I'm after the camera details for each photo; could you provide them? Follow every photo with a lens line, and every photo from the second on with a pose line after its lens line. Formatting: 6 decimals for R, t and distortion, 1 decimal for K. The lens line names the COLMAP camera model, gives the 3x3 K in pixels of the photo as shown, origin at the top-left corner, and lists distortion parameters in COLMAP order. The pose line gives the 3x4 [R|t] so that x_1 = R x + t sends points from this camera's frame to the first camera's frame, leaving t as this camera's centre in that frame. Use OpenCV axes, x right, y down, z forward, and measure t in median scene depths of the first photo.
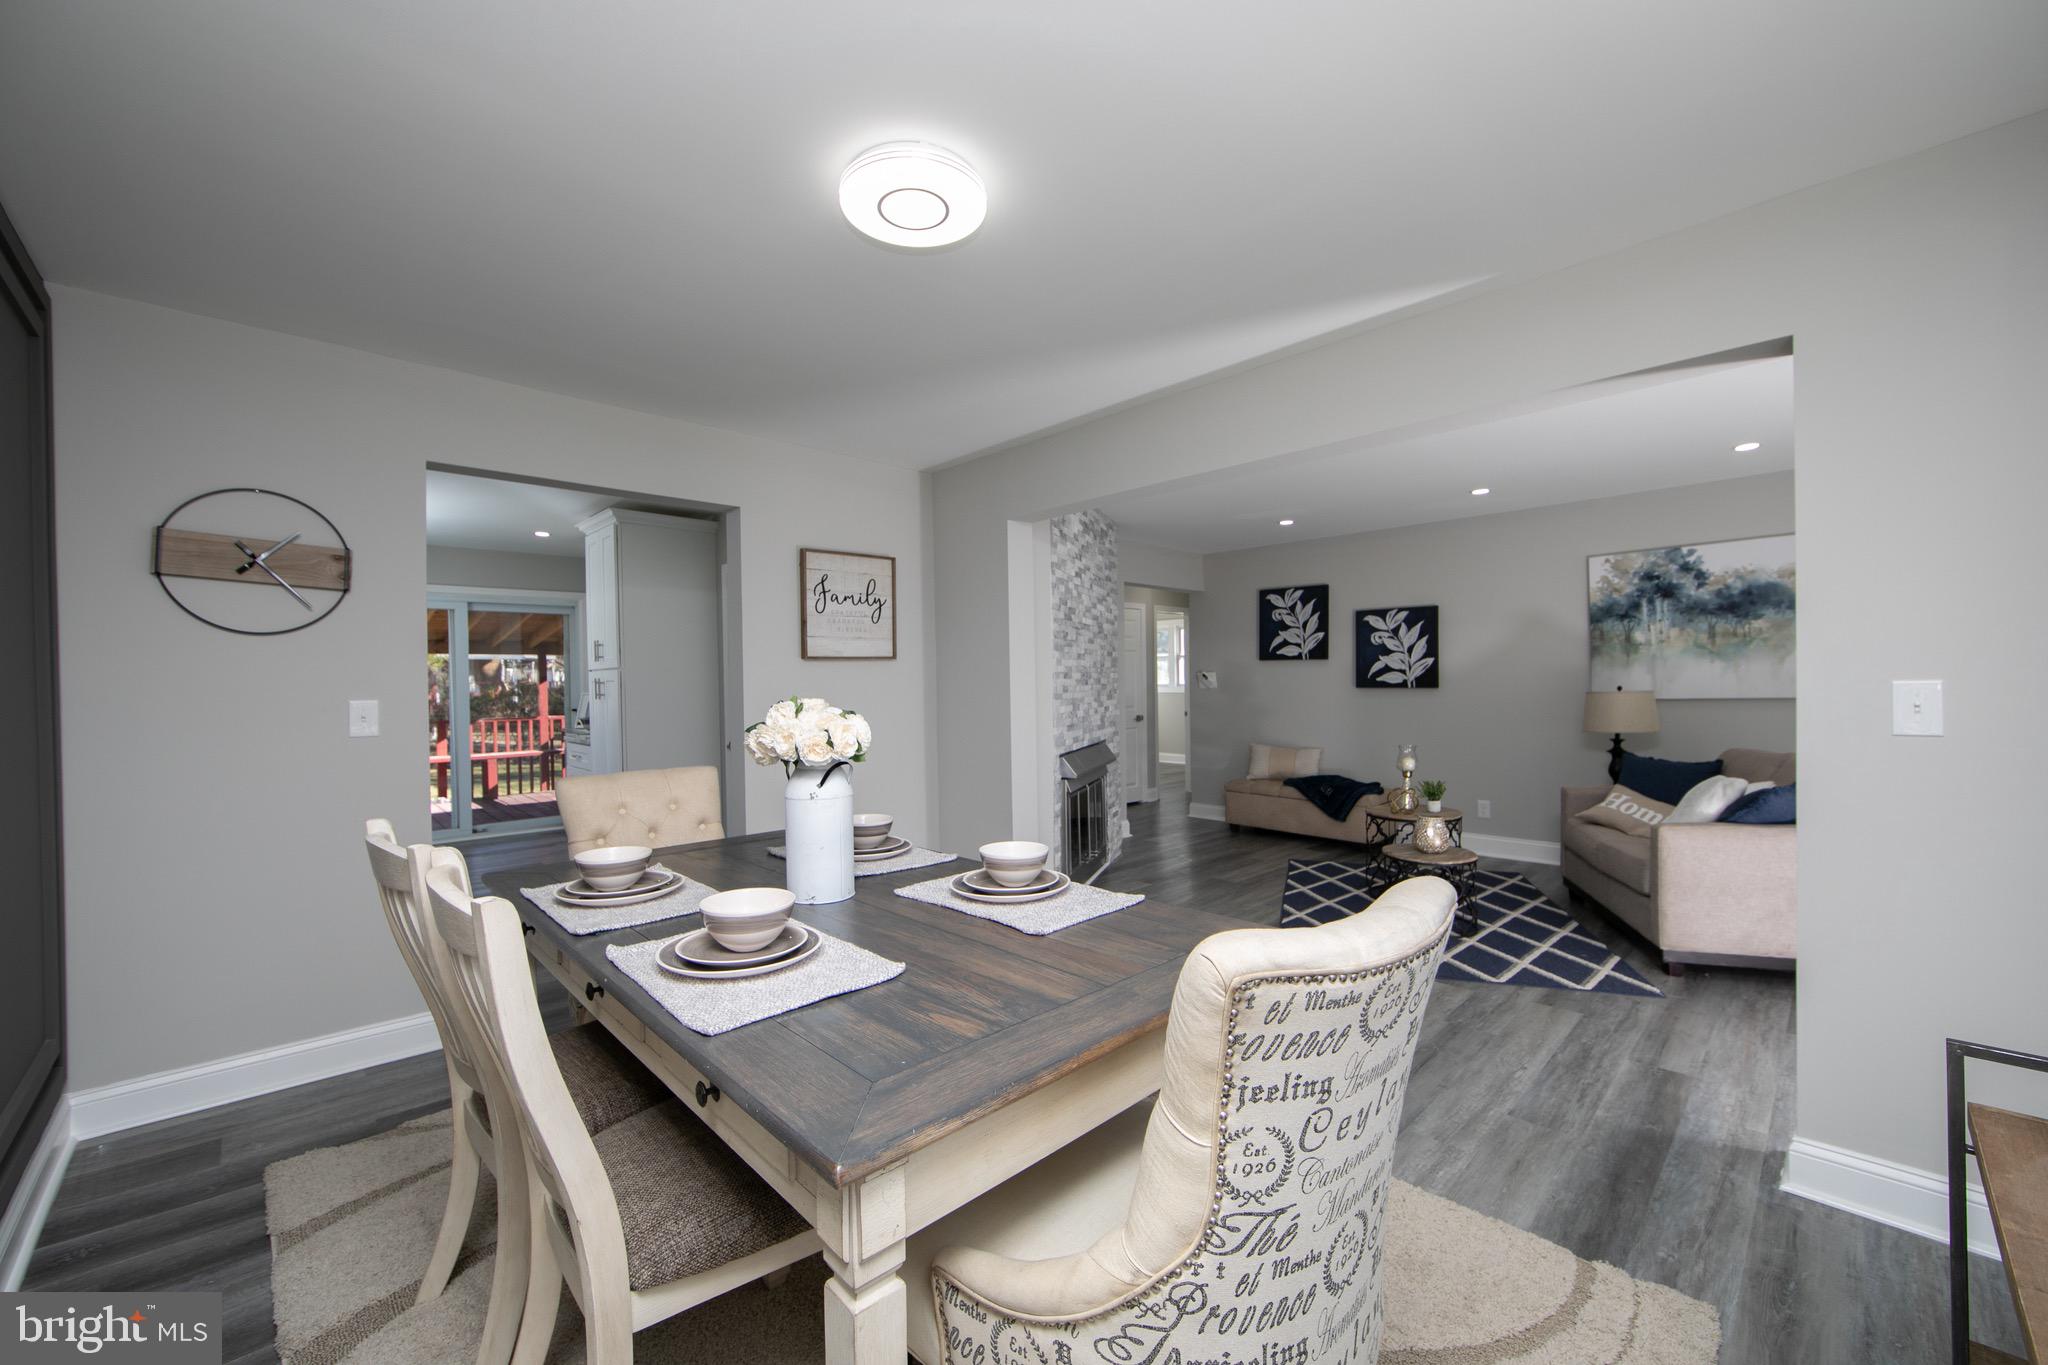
lens RADIAL K [[802.0, 0, 1031.9], [0, 802.0, 679.2], [0, 0, 1]] dist [-0.008473, 0.000374]
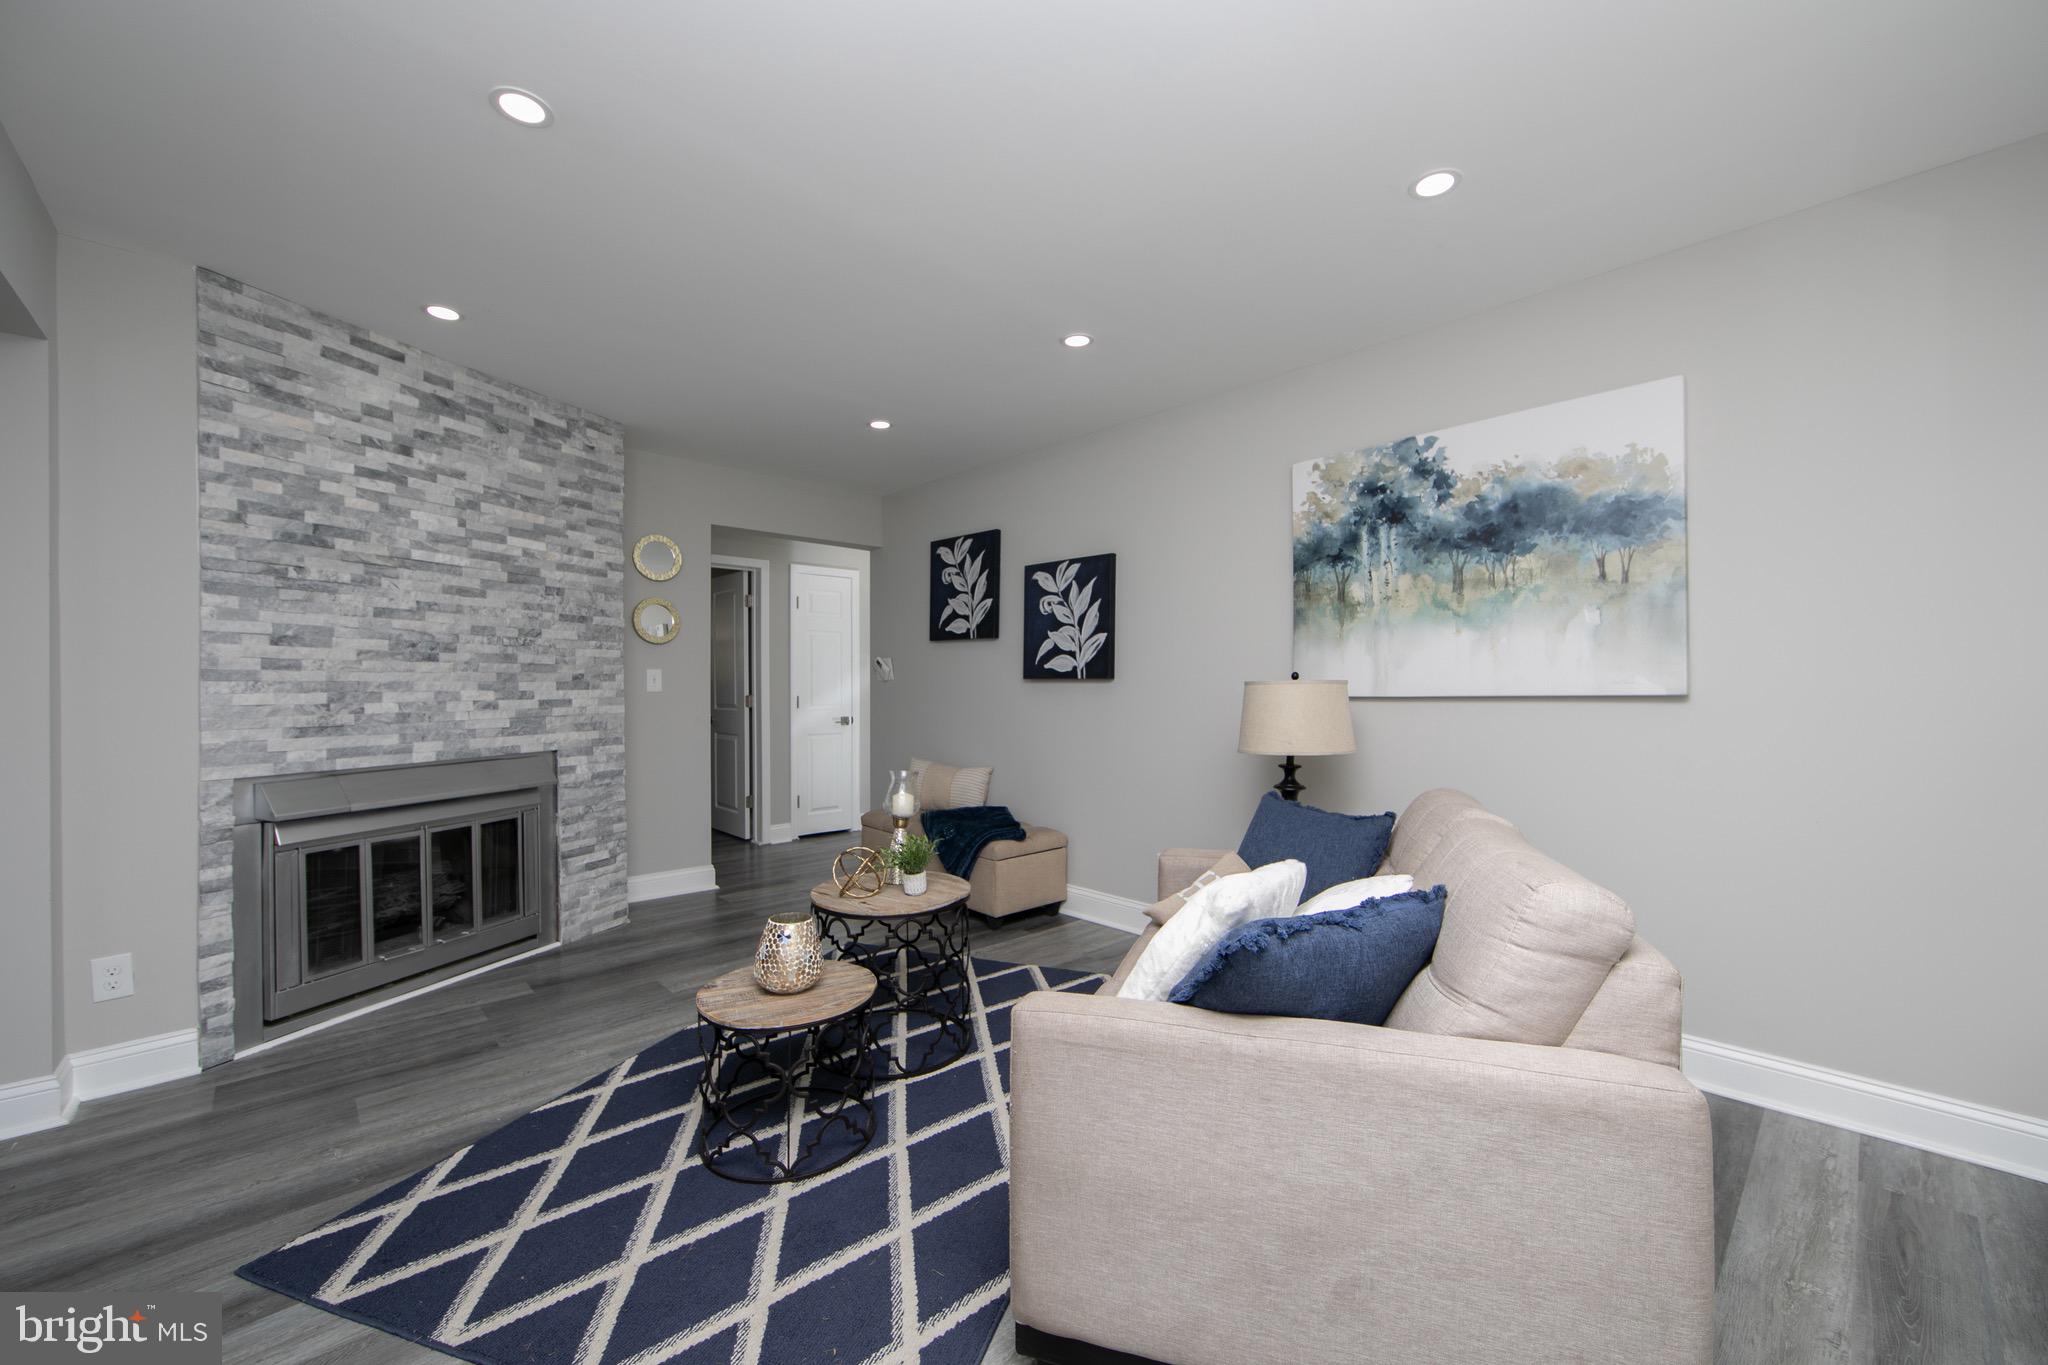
lens RADIAL K [[802.0, 0, 1029.4], [0, 802.0, 673.7], [0, 0, 1]] dist [-0.008473, 0.000374]
pose [[0.999692, 0.012502, -0.021442, 0.527240], [-0.012763, 0.999846, -0.012076, 0.017853], [0.021288, 0.012346, 0.999697, 0.398584]]
